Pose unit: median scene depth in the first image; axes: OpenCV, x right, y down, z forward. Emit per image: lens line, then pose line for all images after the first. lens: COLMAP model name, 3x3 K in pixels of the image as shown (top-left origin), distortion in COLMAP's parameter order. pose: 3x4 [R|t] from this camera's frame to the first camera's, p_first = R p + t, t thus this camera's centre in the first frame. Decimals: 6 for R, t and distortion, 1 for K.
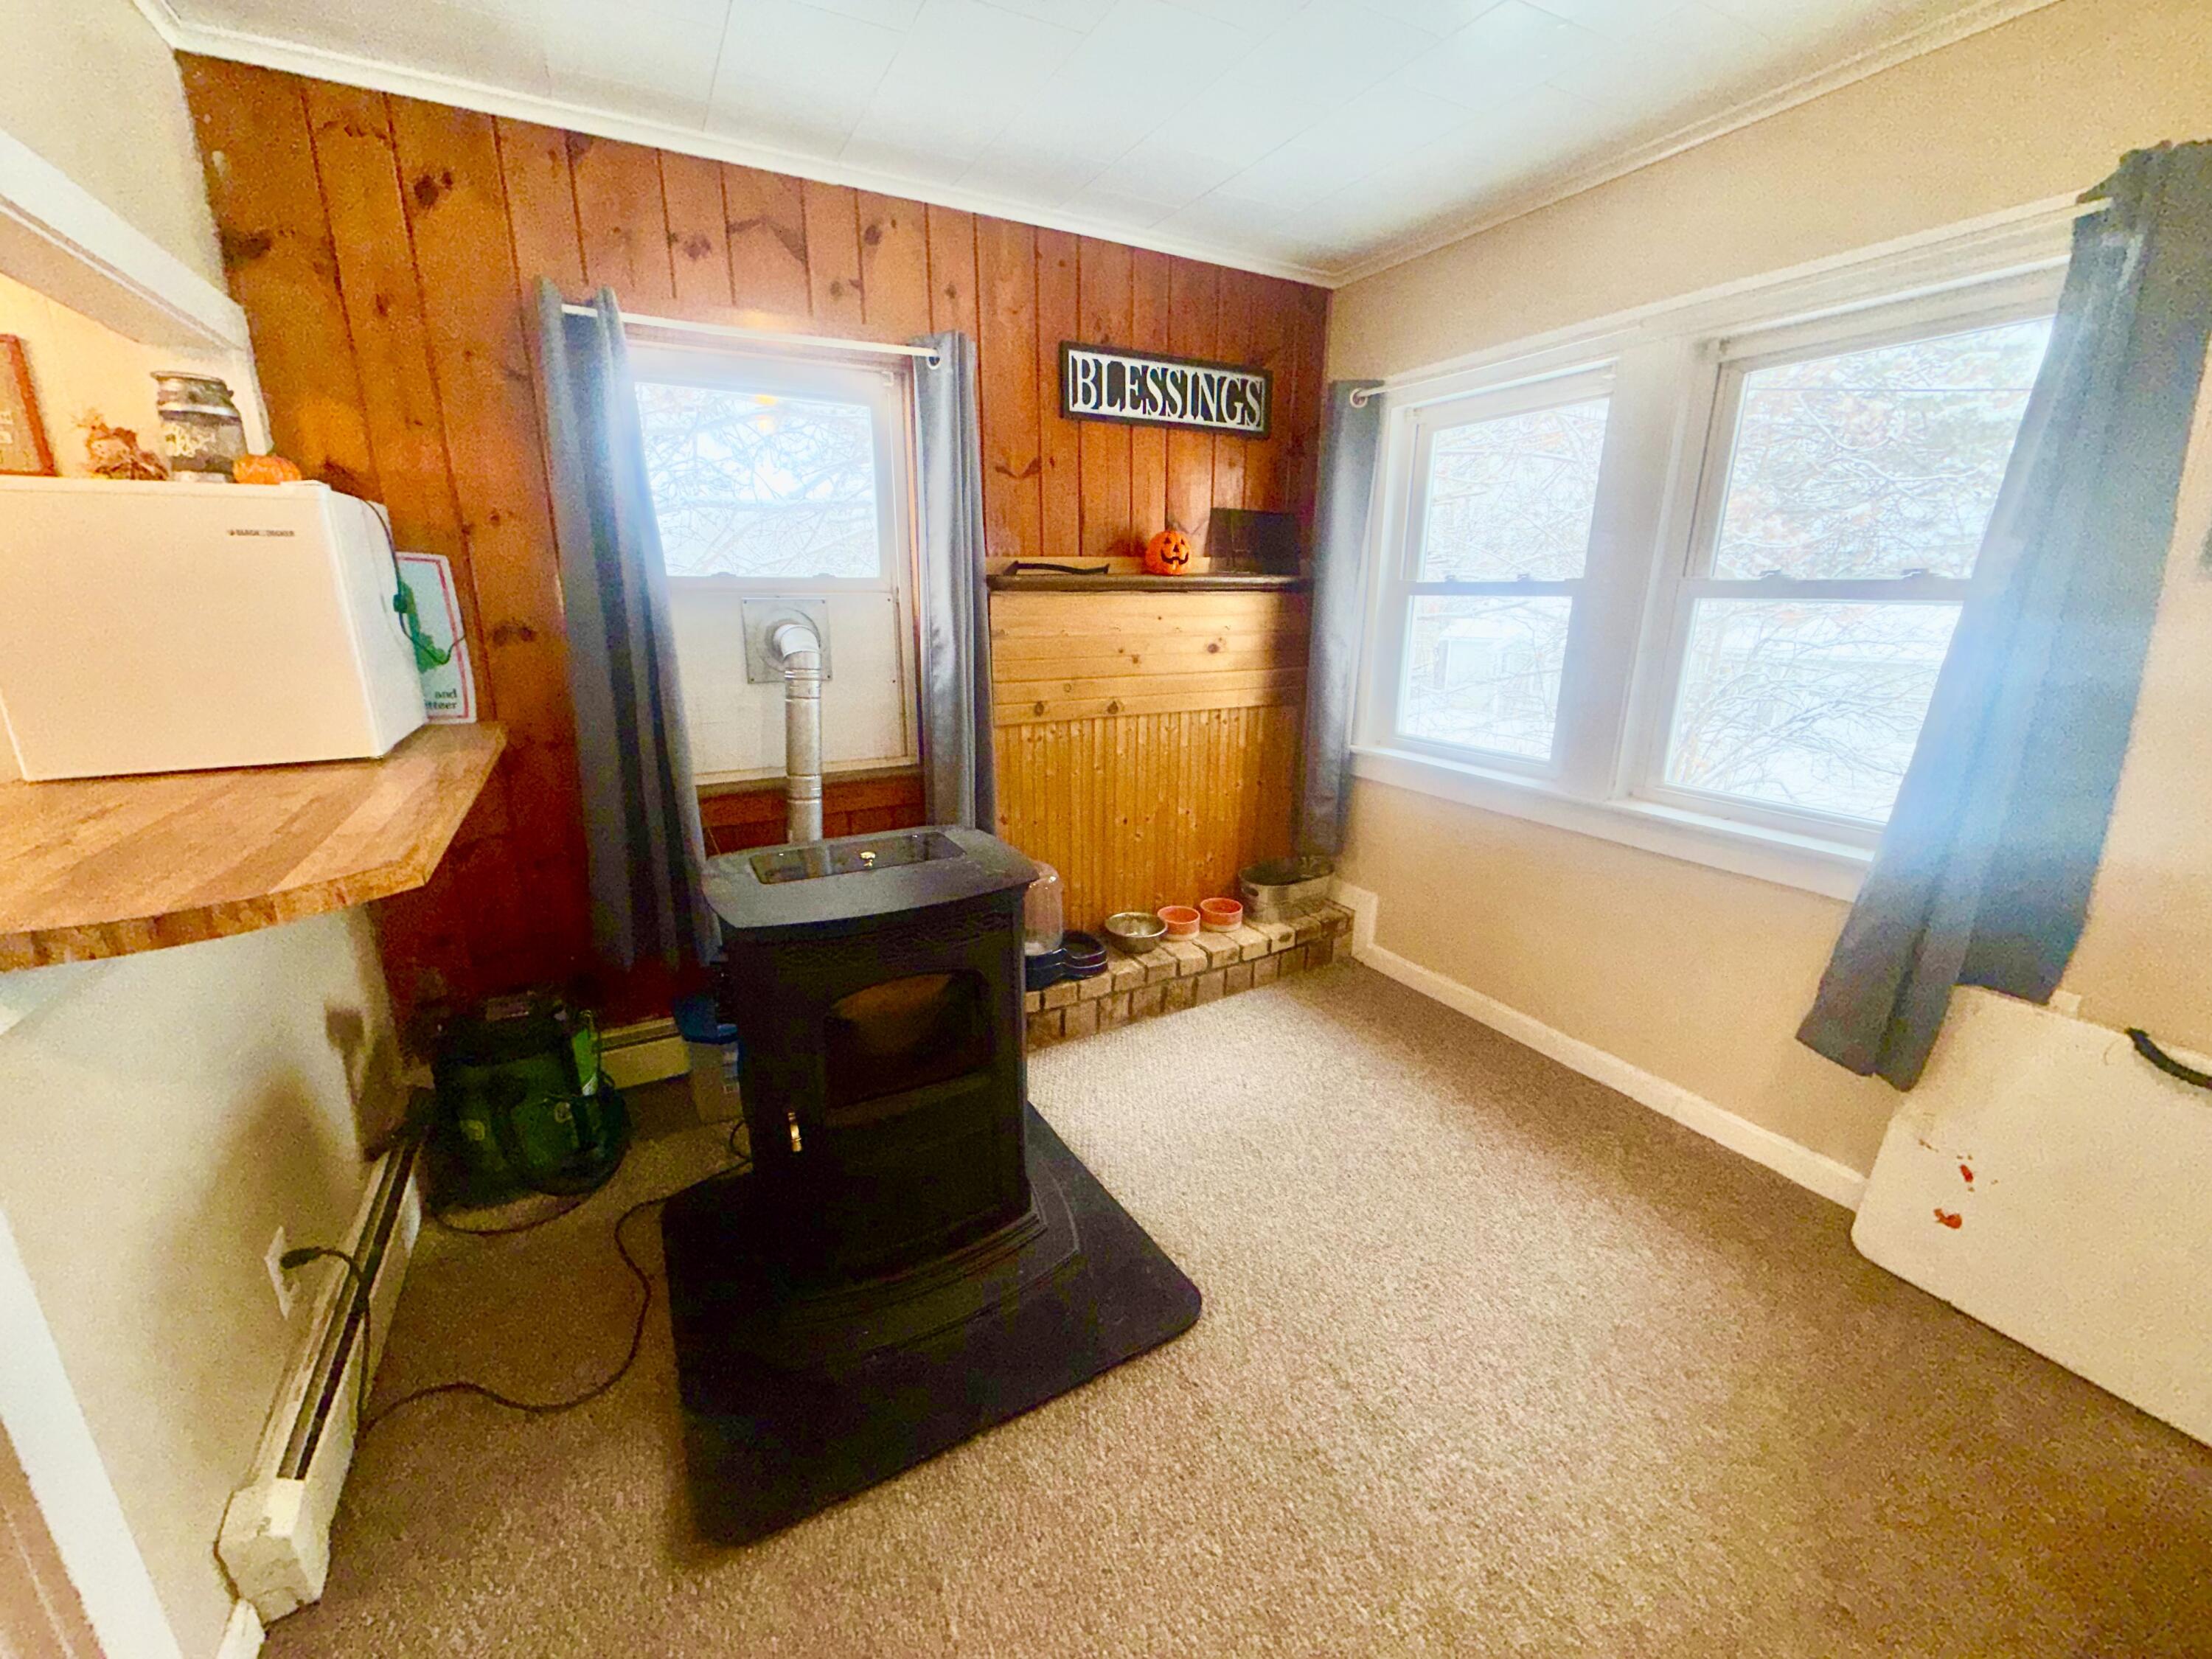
lens RADIAL K [[882.1, 0, 1091.2], [0, 882.1, 826.9], [0, 0, 1]] dist [0.000140, 0.000053]
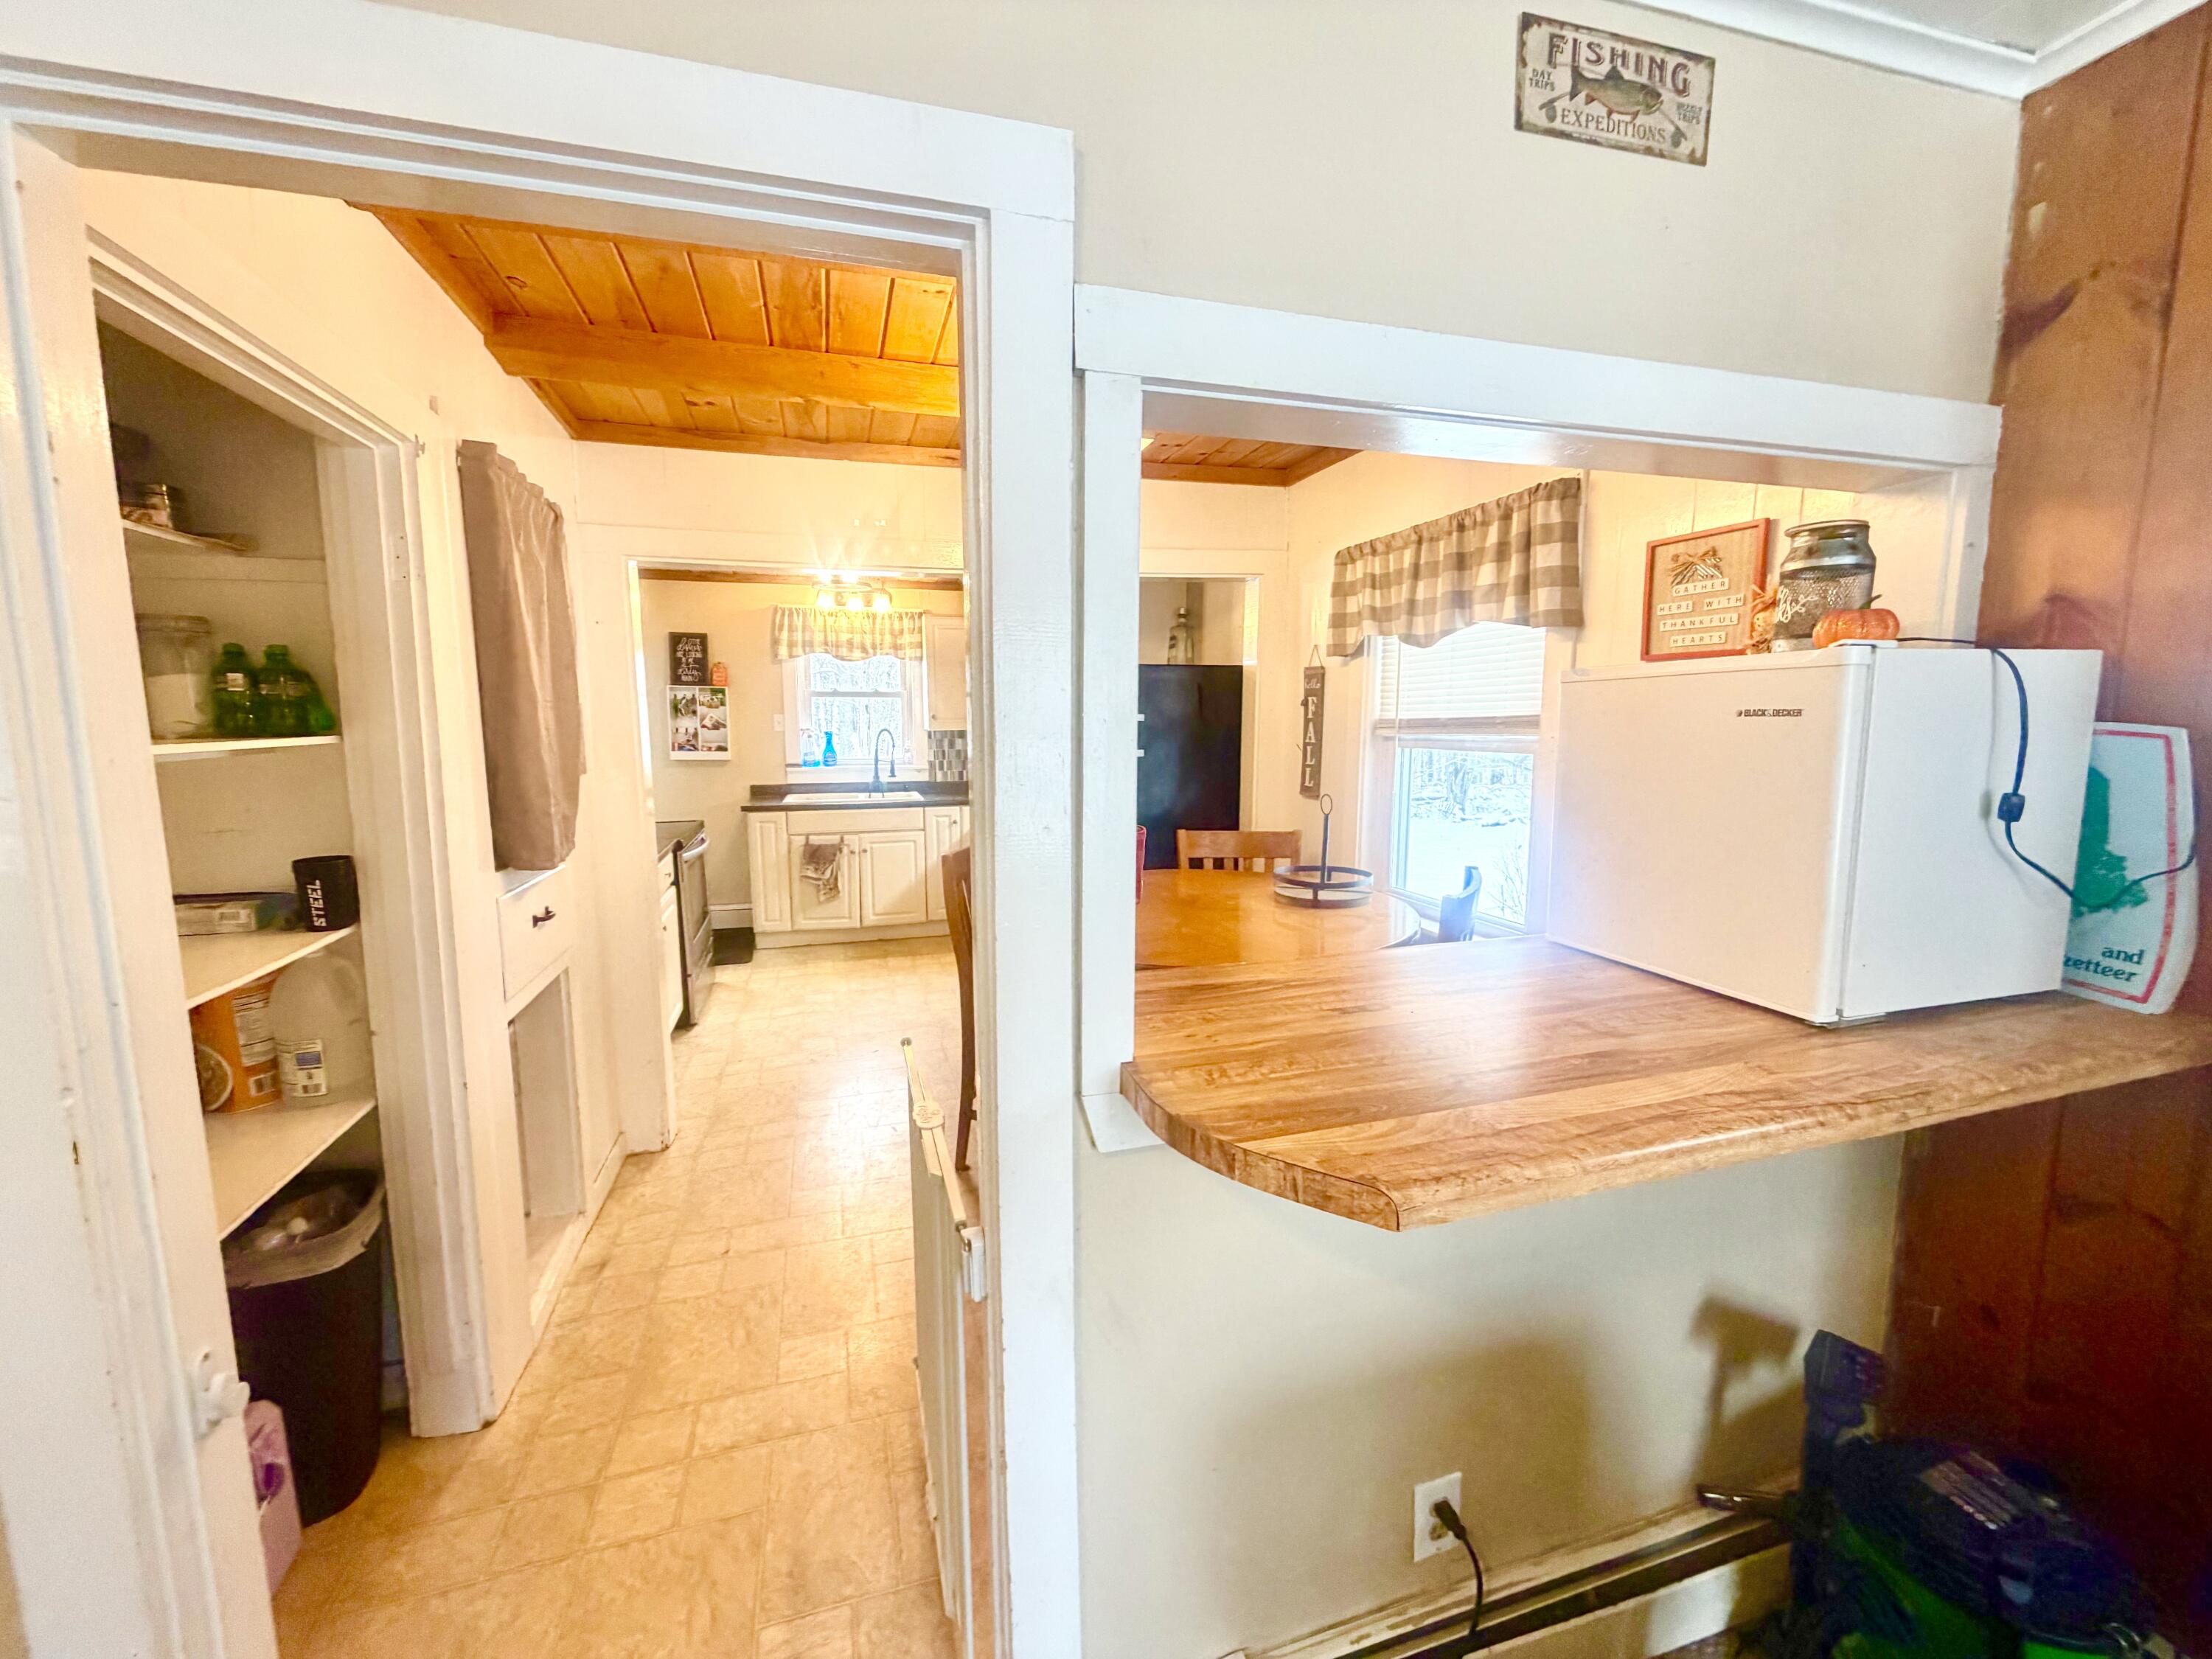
lens RADIAL K [[882.1, 0, 1101.4], [0, 882.1, 825.8], [0, 0, 1]] dist [0.000140, 0.000053]
pose [[-0.202453, 0.116831, -0.972298, -0.028838], [-0.250079, 0.953771, 0.166677, -0.123367], [0.946823, 0.276896, -0.163877, 0.334180]]
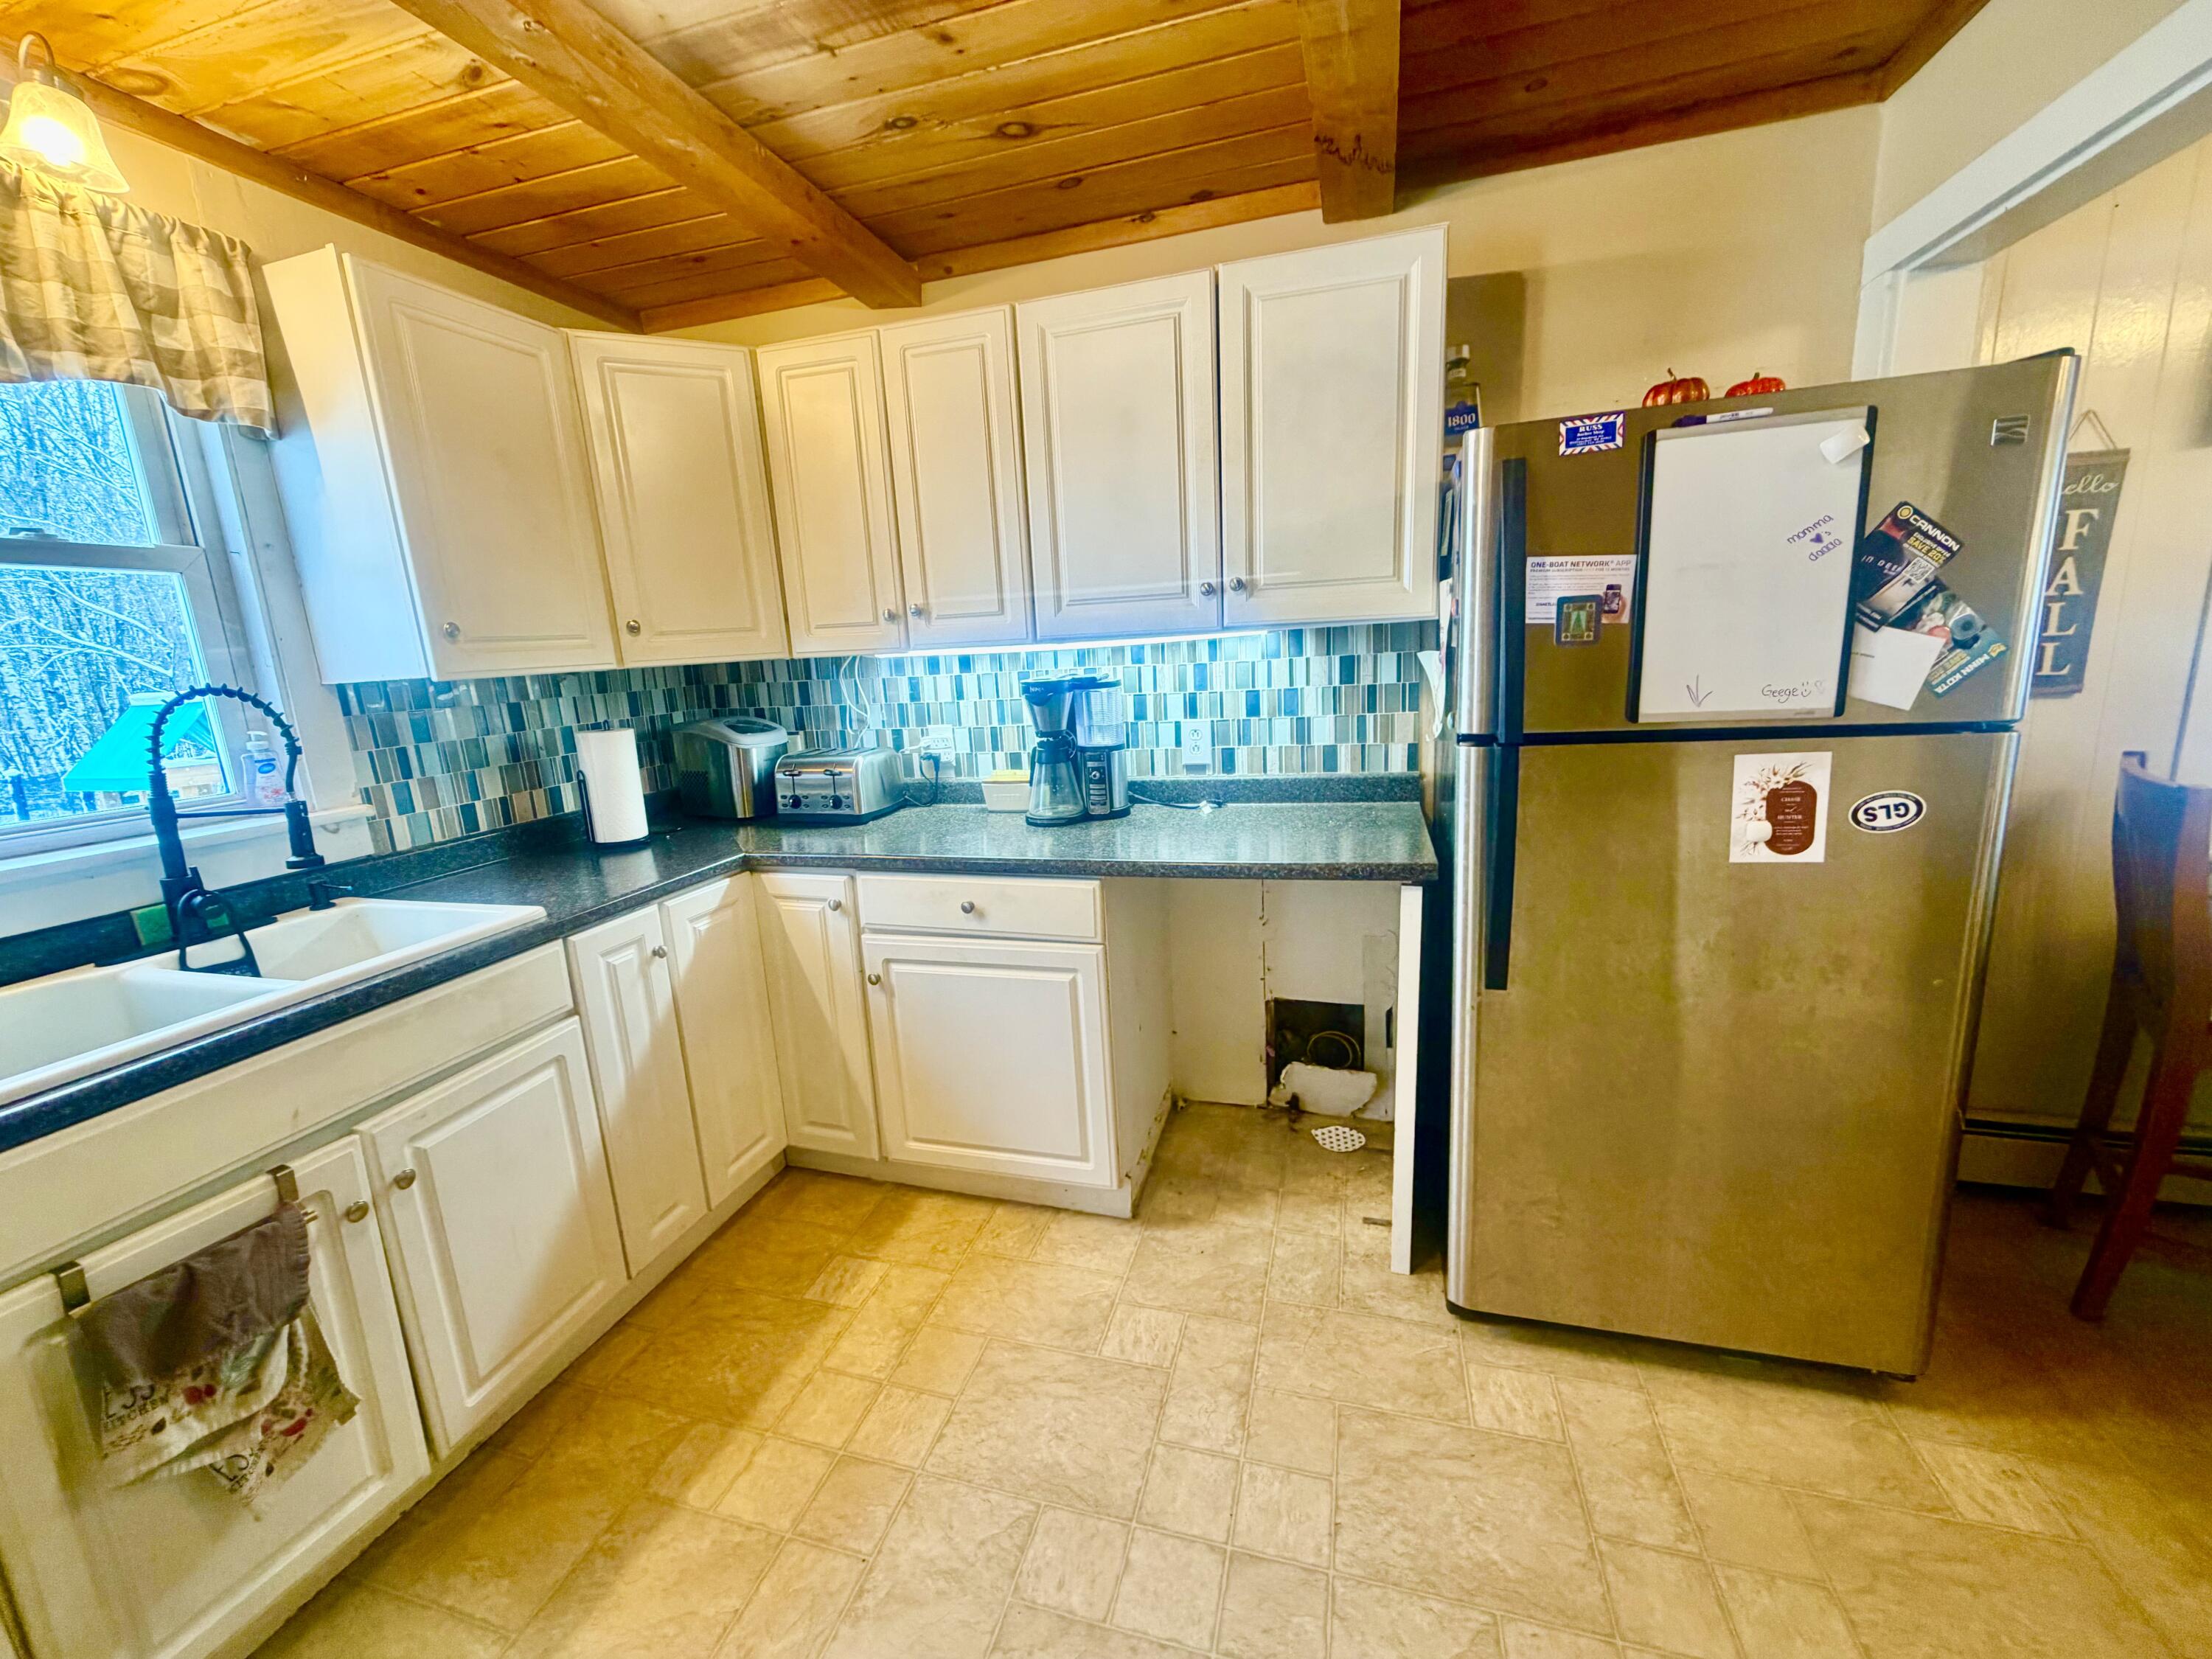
lens RADIAL K [[882.1, 0, 1099.1], [0, 882.1, 824.6], [0, 0, 1]] dist [0.000140, 0.000053]
pose [[0.700023, 0.104400, -0.706448, -1.318284], [-0.128667, 0.991505, 0.019029, 0.156134], [0.702433, 0.077575, 0.707509, -0.614441]]
